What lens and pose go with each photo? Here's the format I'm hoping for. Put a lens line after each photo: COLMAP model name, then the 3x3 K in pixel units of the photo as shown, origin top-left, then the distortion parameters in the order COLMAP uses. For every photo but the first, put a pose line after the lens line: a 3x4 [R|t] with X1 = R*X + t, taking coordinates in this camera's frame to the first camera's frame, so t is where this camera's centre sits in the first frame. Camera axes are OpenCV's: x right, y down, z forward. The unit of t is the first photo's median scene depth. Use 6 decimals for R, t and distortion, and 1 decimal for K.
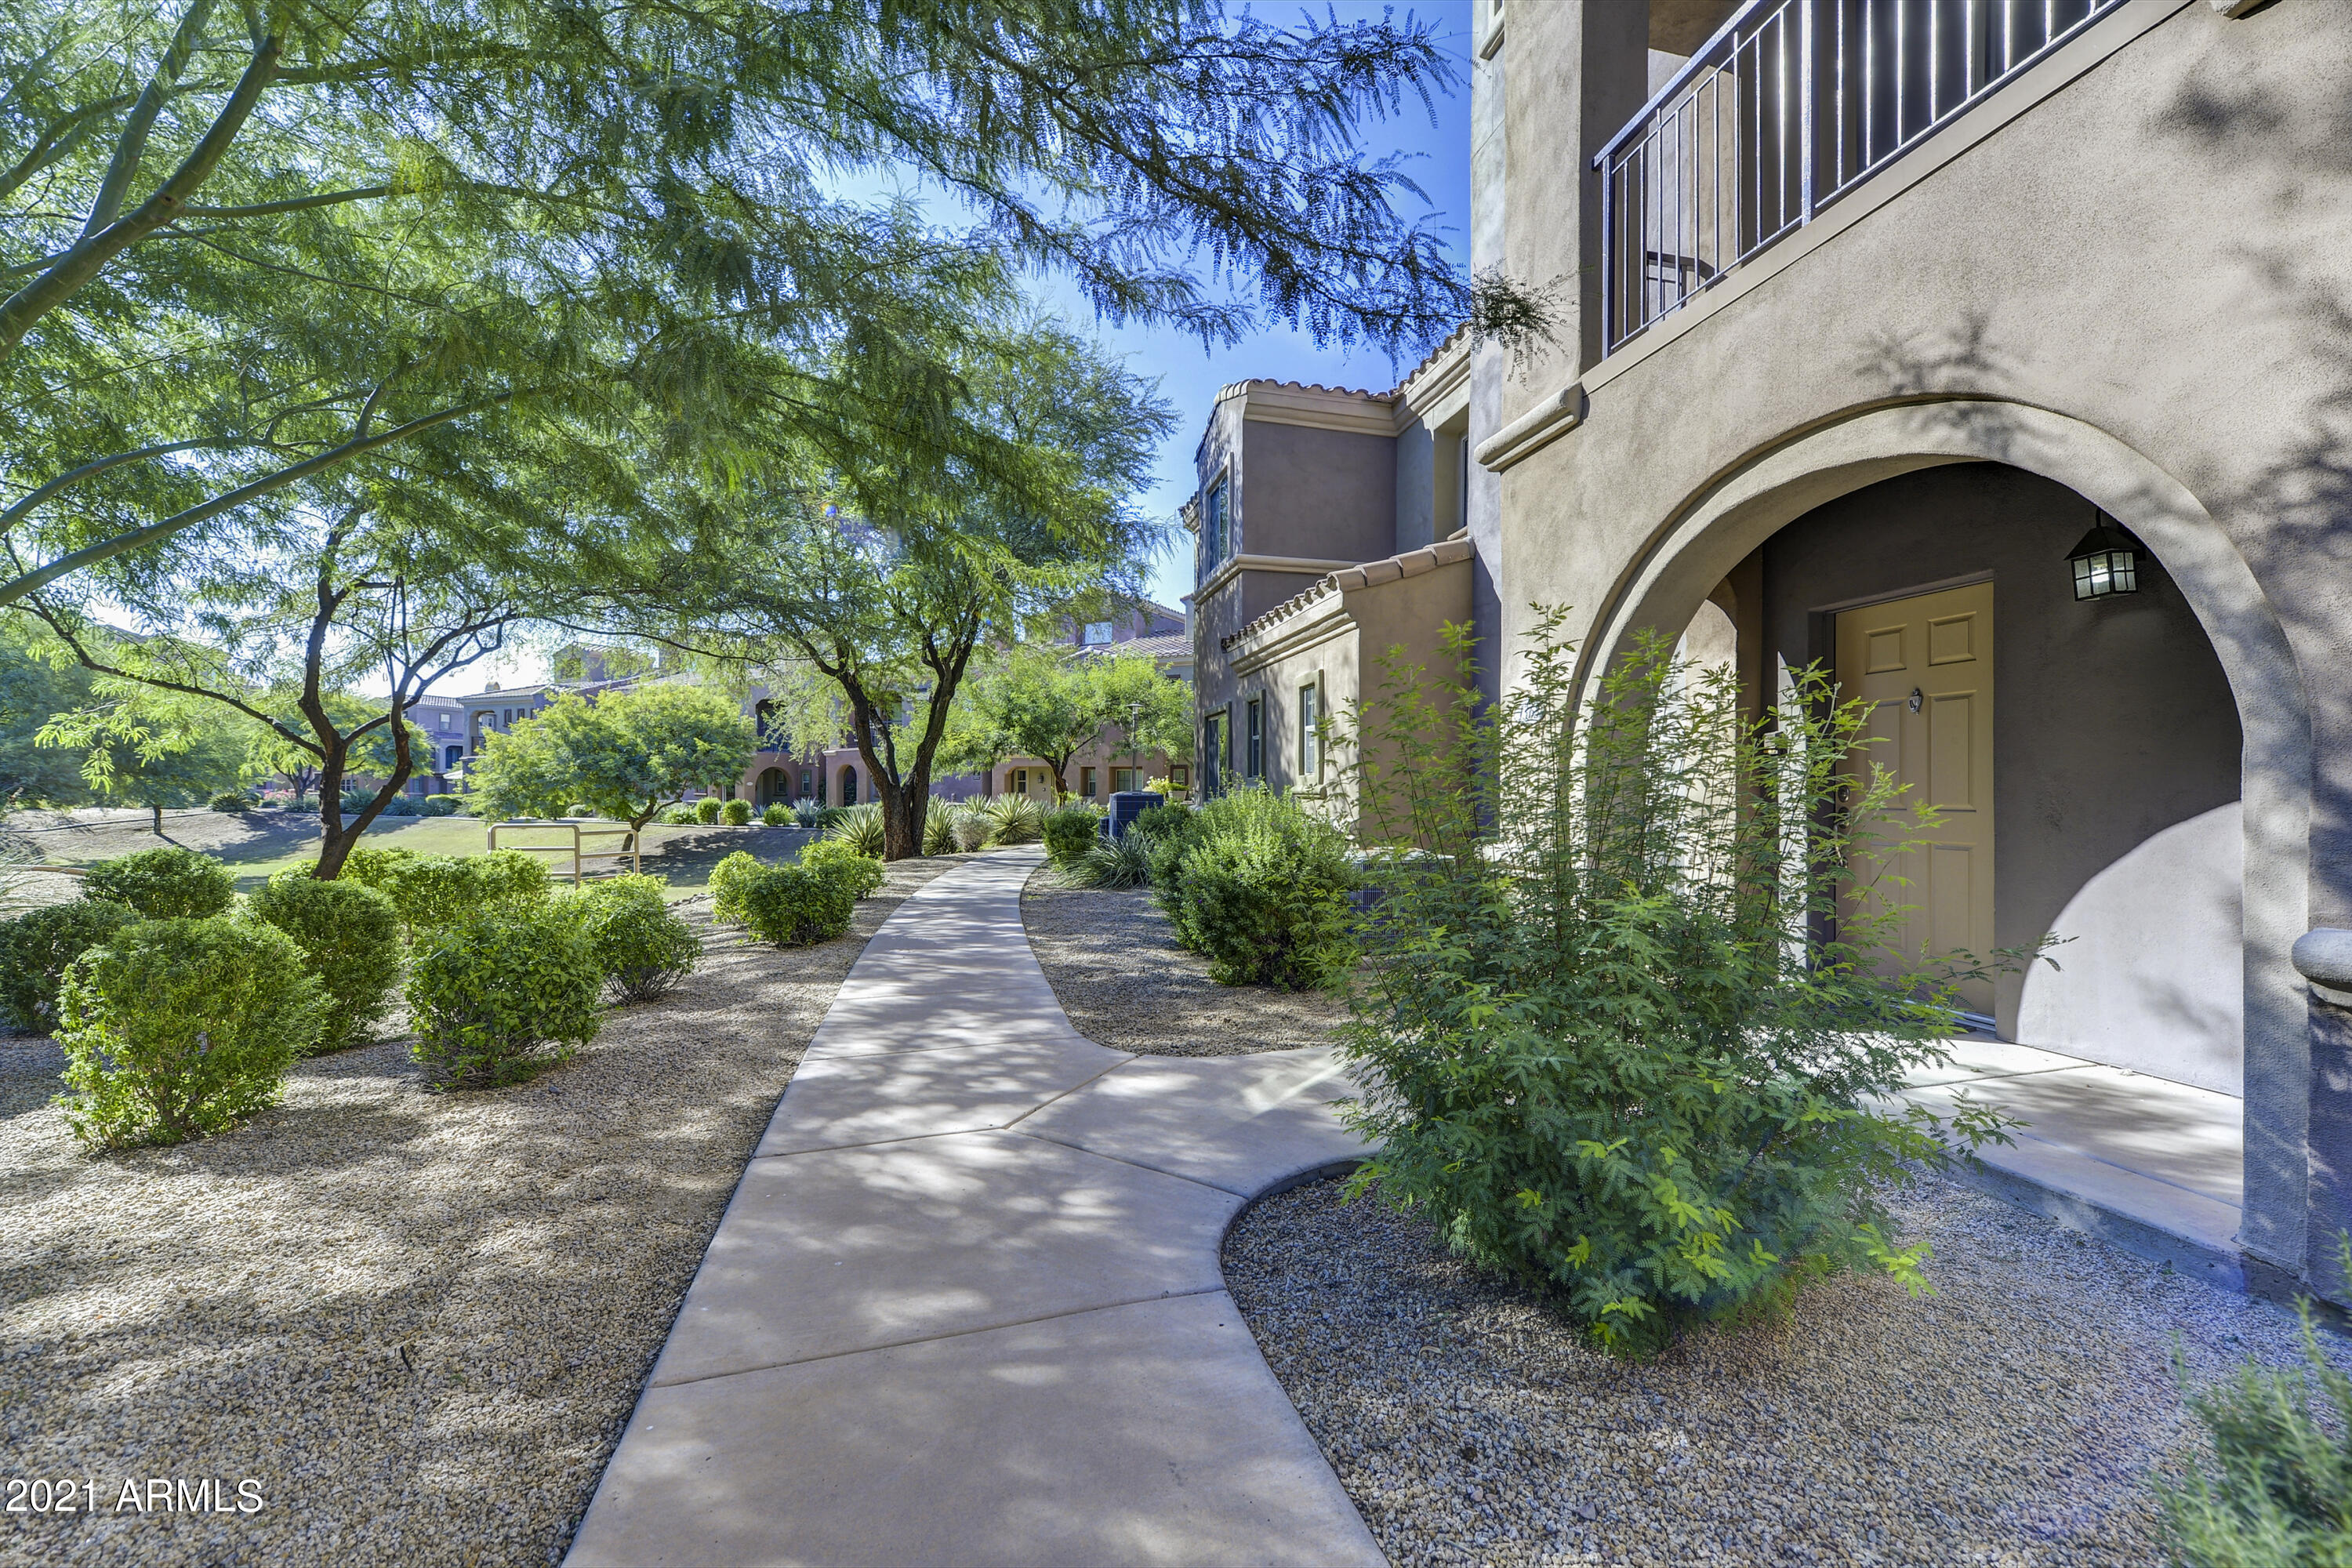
lens RADIAL K [[977.2, 0, 1169.6], [0, 977.2, 767.0], [0, 0, 1]] dist [0.001057, -0.000126]
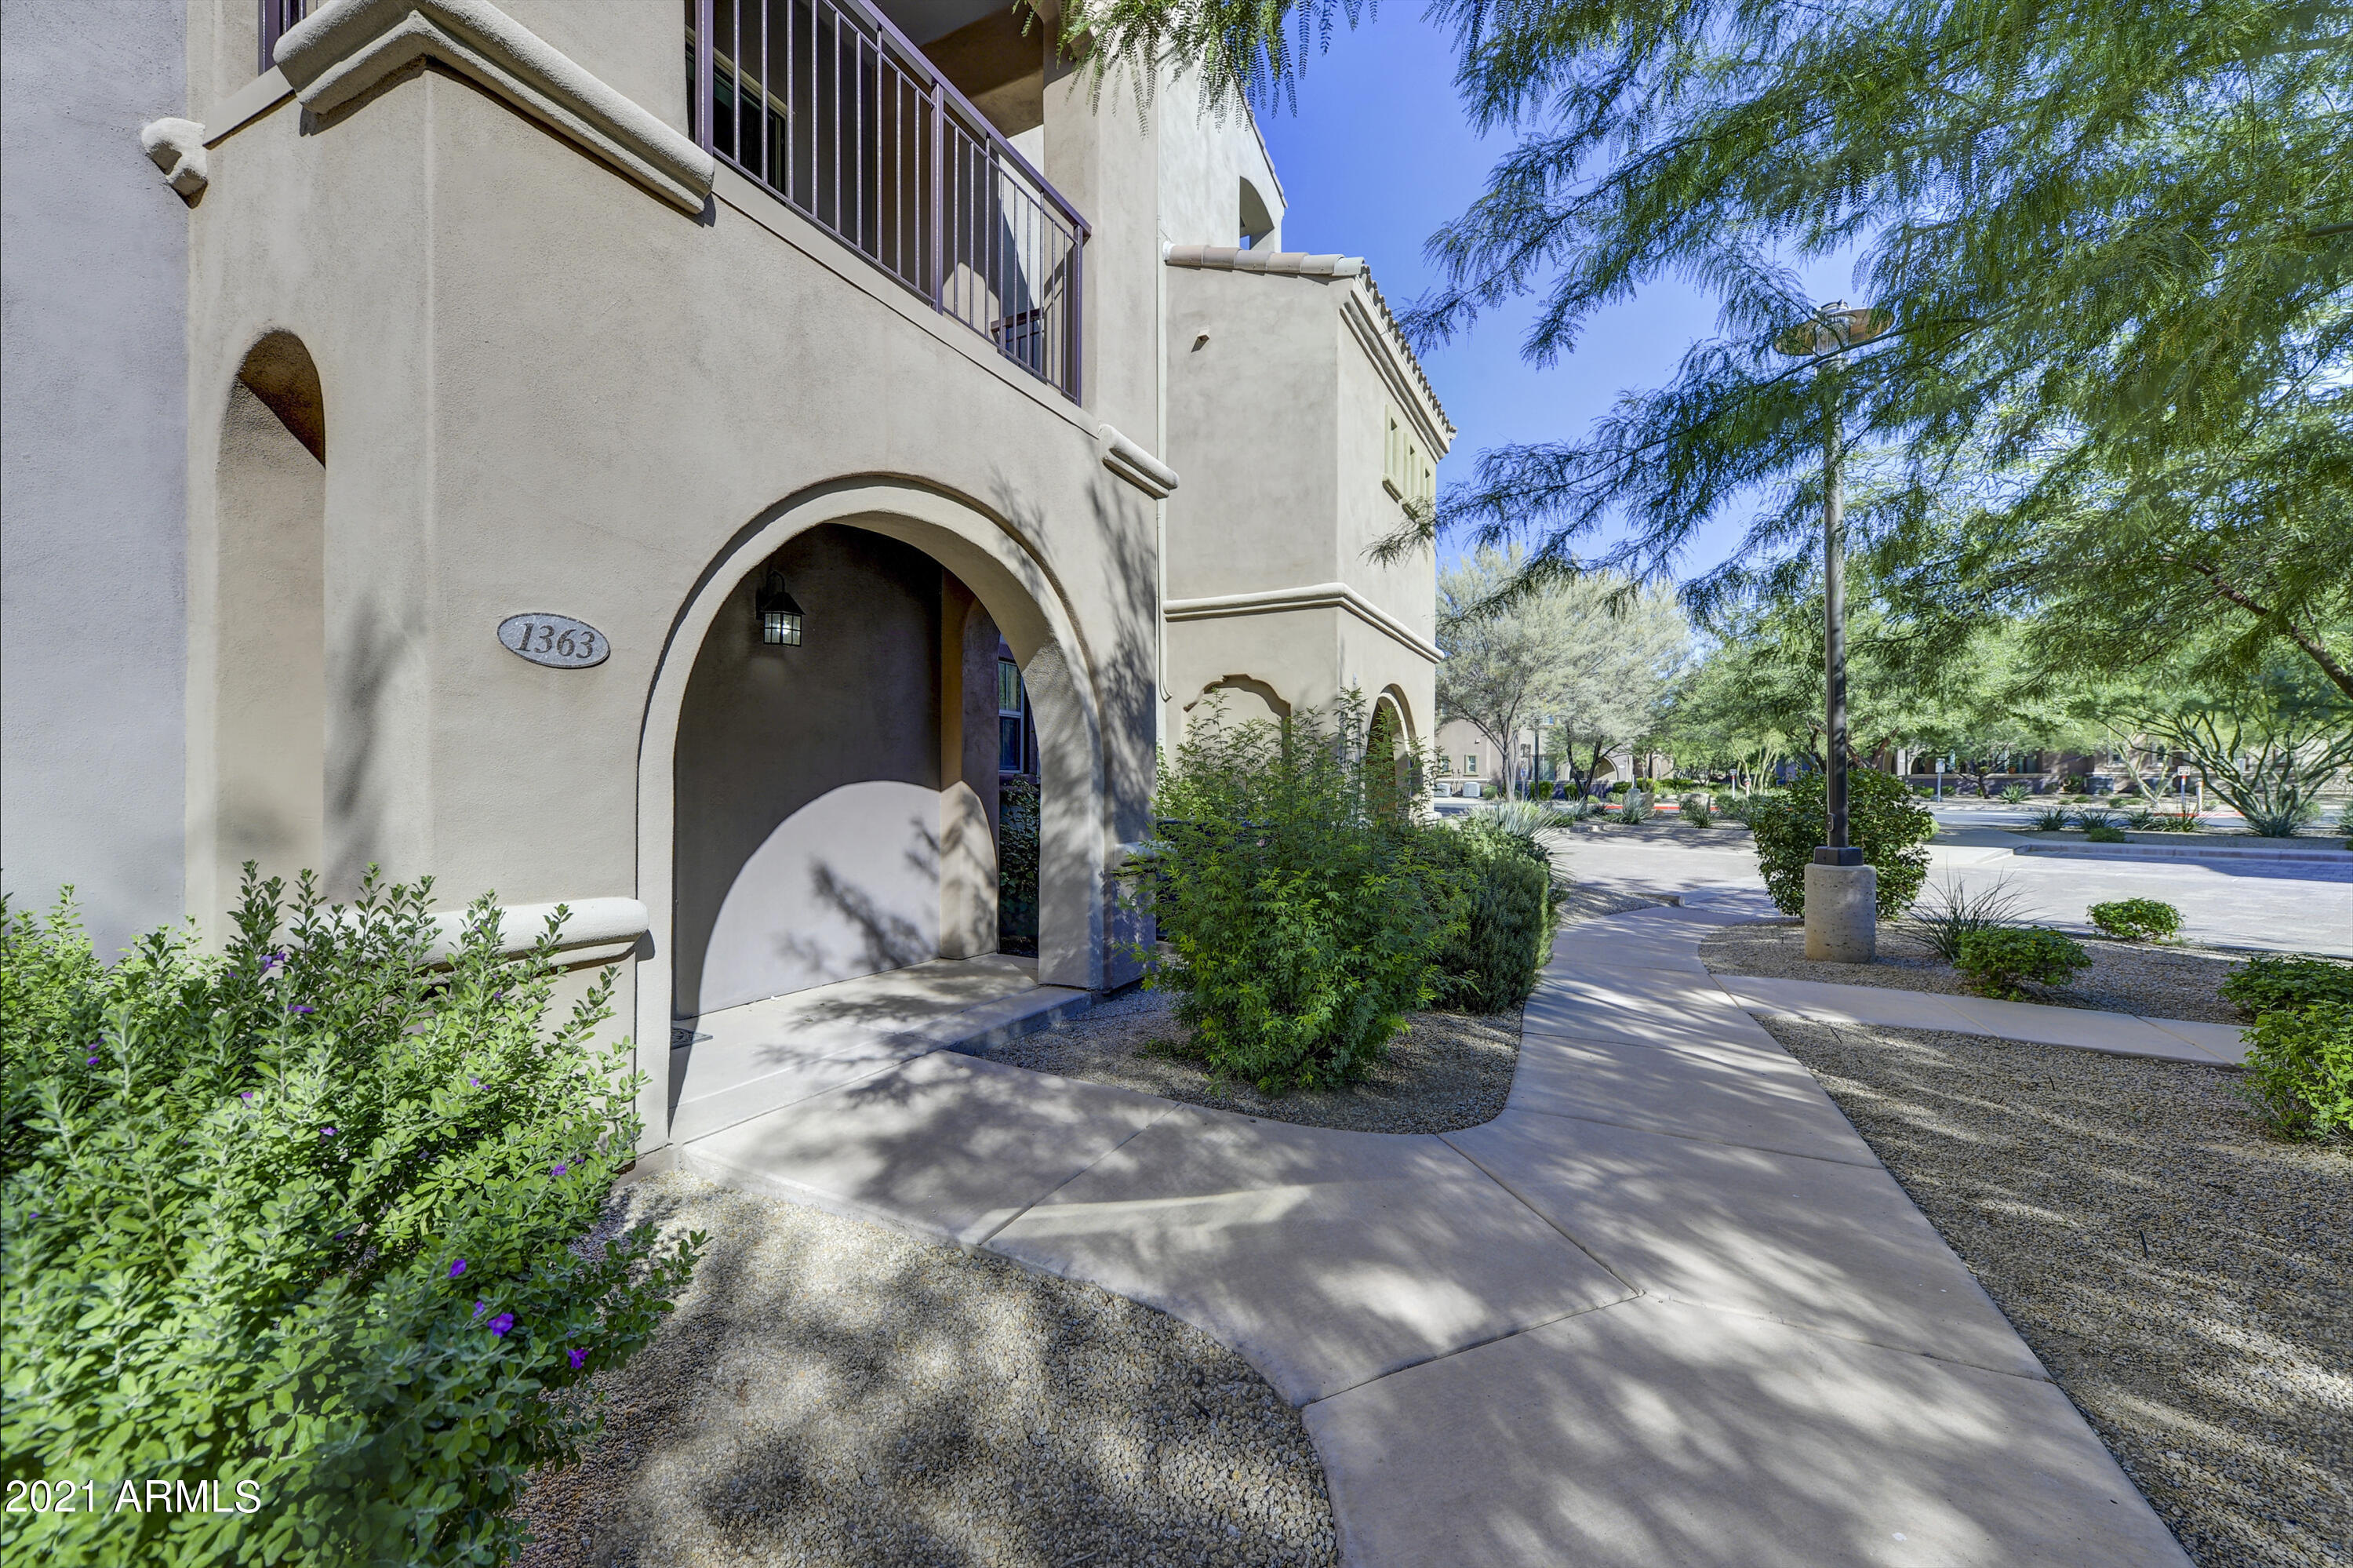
lens RADIAL K [[977.7, 0, 1170.1], [0, 977.7, 767.0], [0, 0, 1]] dist [0.001057, -0.000126]
pose [[-0.804170, -0.018177, 0.594121, -0.317794], [-0.046128, 0.998426, -0.031890, 0.020784], [-0.592607, -0.053051, -0.803743, 1.910248]]
